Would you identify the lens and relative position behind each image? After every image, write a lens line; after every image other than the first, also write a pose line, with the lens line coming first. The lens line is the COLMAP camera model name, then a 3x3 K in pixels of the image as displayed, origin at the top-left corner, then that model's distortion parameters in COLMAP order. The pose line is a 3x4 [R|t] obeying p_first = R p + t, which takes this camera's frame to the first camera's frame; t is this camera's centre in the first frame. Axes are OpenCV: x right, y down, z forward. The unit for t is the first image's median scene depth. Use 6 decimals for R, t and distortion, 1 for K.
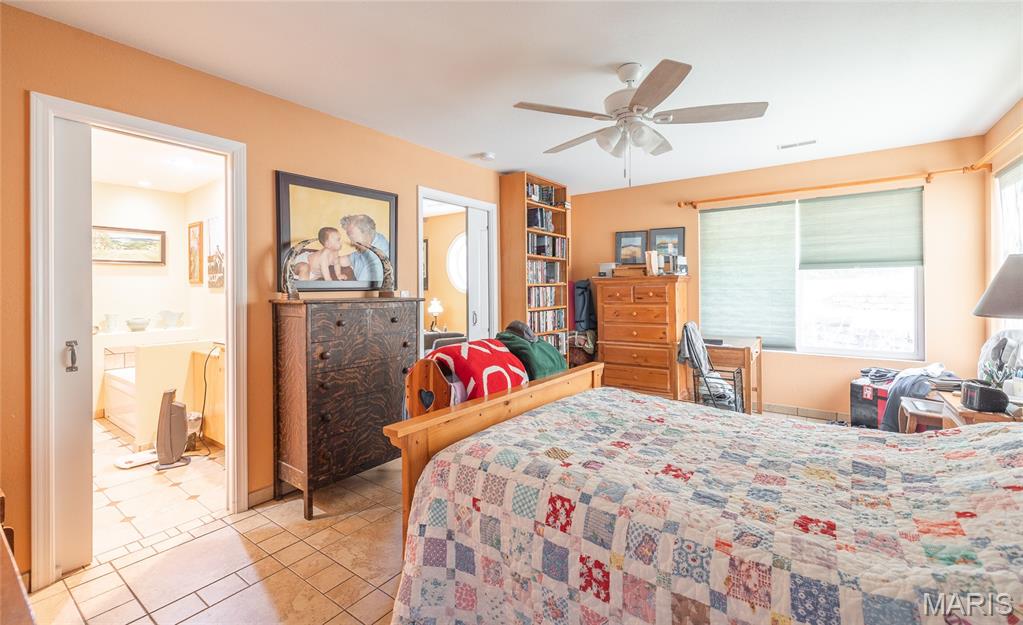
lens RADIAL K [[436.2, 0, 514.2], [0, 436.2, 291.9], [0, 0, 1]] dist [0.000076, -0.000001]
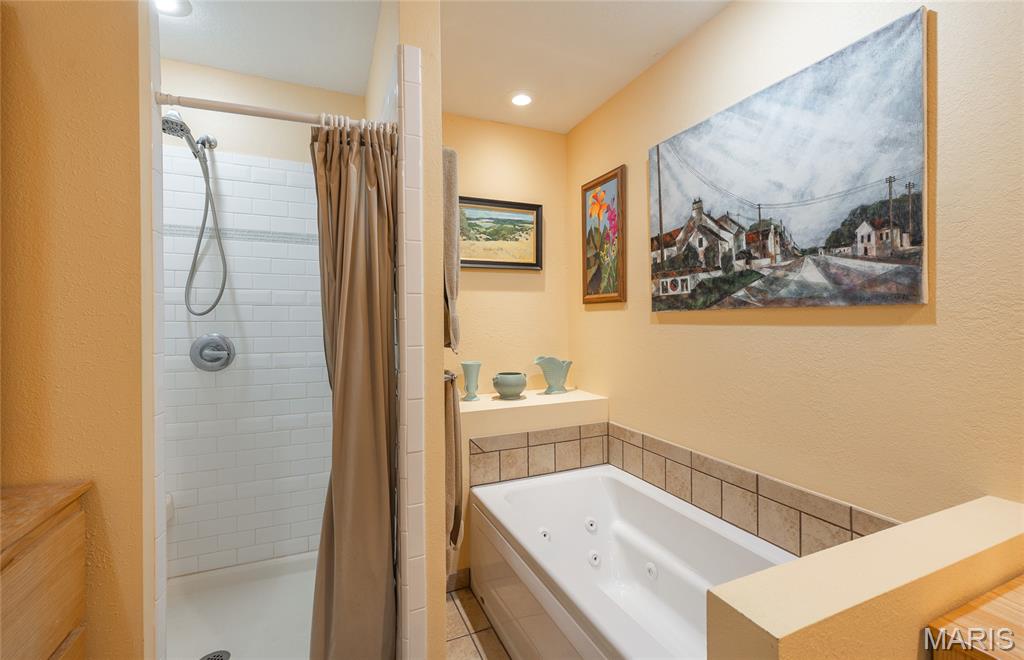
lens RADIAL K [[441.9, 0, 512.5], [0, 441.9, 325.2], [0, 0, 1]] dist [0.000027, 0.000001]
pose [[0.859056, 0.006113, -0.511845, -0.580442], [-0.001141, 0.999949, 0.010027, 0.000502], [0.511880, -0.008030, 0.859019, 0.545705]]
